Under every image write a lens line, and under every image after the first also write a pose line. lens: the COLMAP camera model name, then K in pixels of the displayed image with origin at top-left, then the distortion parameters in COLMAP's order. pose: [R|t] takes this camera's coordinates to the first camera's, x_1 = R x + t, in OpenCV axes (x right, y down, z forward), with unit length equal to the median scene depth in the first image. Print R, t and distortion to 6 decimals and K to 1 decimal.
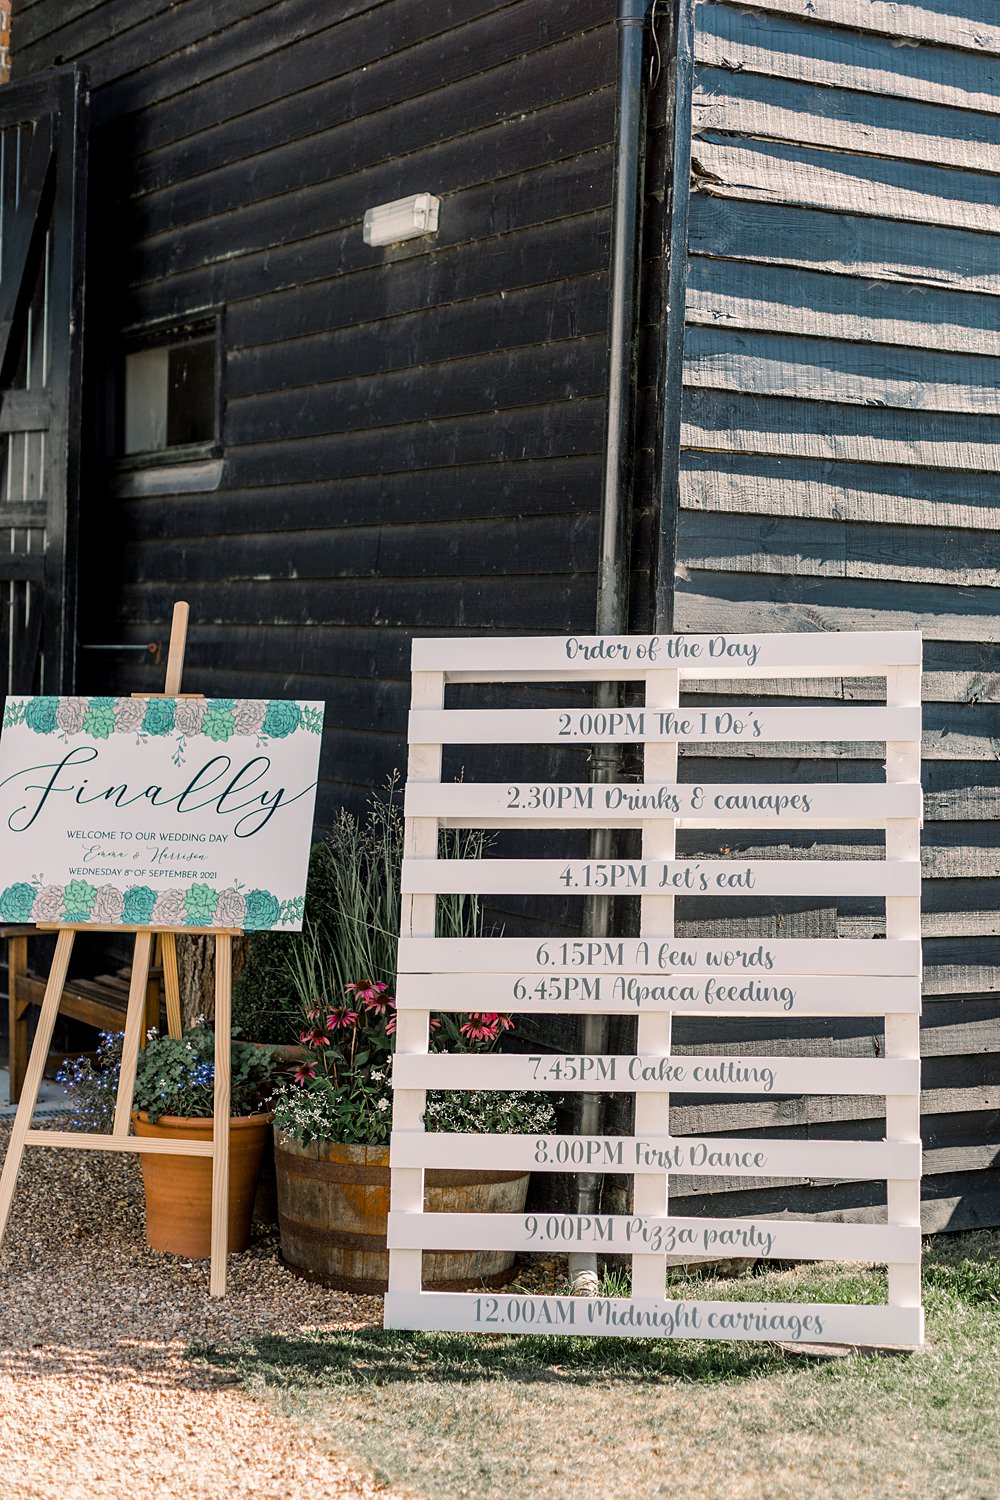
lens RADIAL K [[2240.4, 0, 503.8], [0, 2240.4, 748.9], [0, 0, 1]] dist [0.009009, 0.000000]
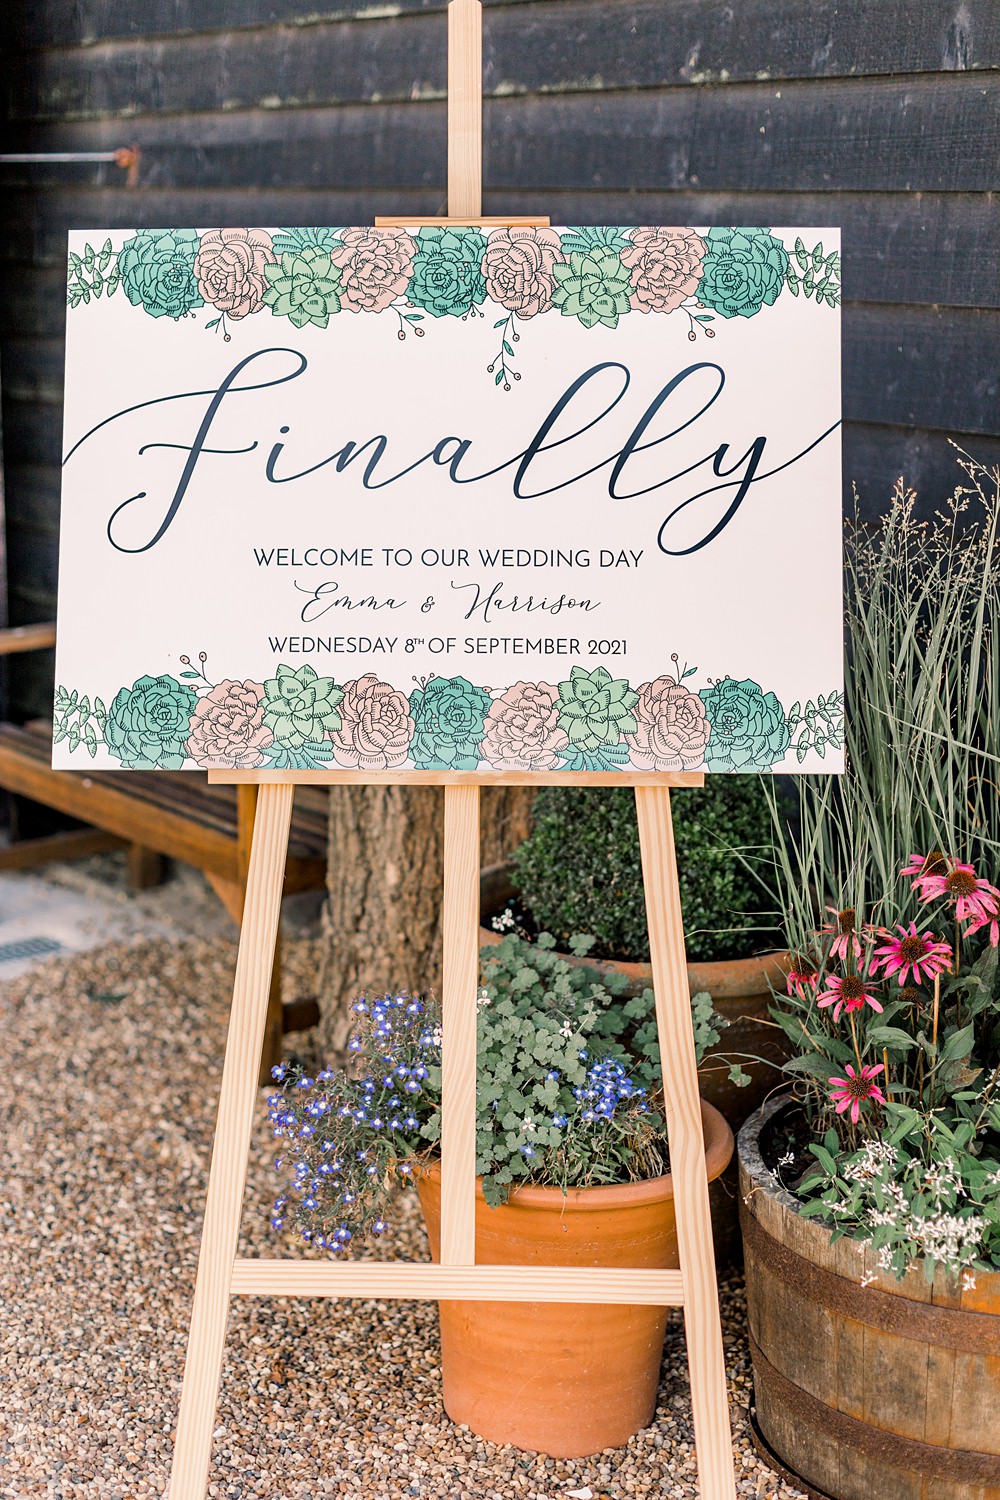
lens RADIAL K [[2240.4, 0, 495.7], [0, 2240.4, 753.8], [0, 0, 1]] dist [0.009009, 0.000000]
pose [[0.992335, -0.043702, 0.115595, -0.199769], [0.020239, 0.980226, 0.196841, -0.008361], [-0.121912, -0.192993, 0.973597, 0.570110]]
